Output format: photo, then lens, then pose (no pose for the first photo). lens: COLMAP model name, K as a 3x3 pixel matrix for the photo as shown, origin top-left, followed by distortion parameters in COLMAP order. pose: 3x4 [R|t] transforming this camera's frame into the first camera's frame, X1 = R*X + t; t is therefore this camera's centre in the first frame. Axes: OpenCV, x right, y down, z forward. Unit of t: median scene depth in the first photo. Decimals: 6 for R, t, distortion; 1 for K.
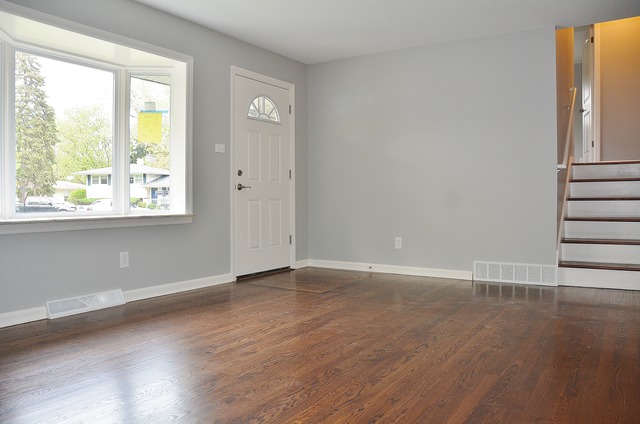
lens RADIAL K [[529.9, 0, 322.0], [0, 529.9, 211.9], [0, 0, 1]] dist [-0.014099, -0.003123]
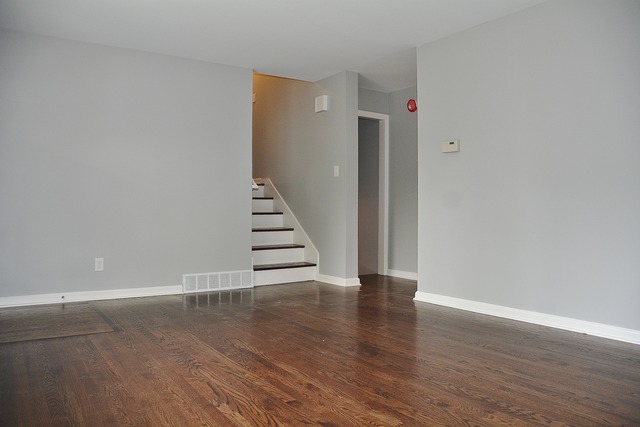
lens RADIAL K [[564.2, 0, 320.1], [0, 564.2, 212.5], [0, 0, 1]] dist [-0.027356, 0.014917]
pose [[0.450366, -0.000499, 0.892844, -0.584835], [0.027914, 0.999519, -0.013522, -0.005660], [-0.892408, 0.031013, 0.450163, 0.276180]]
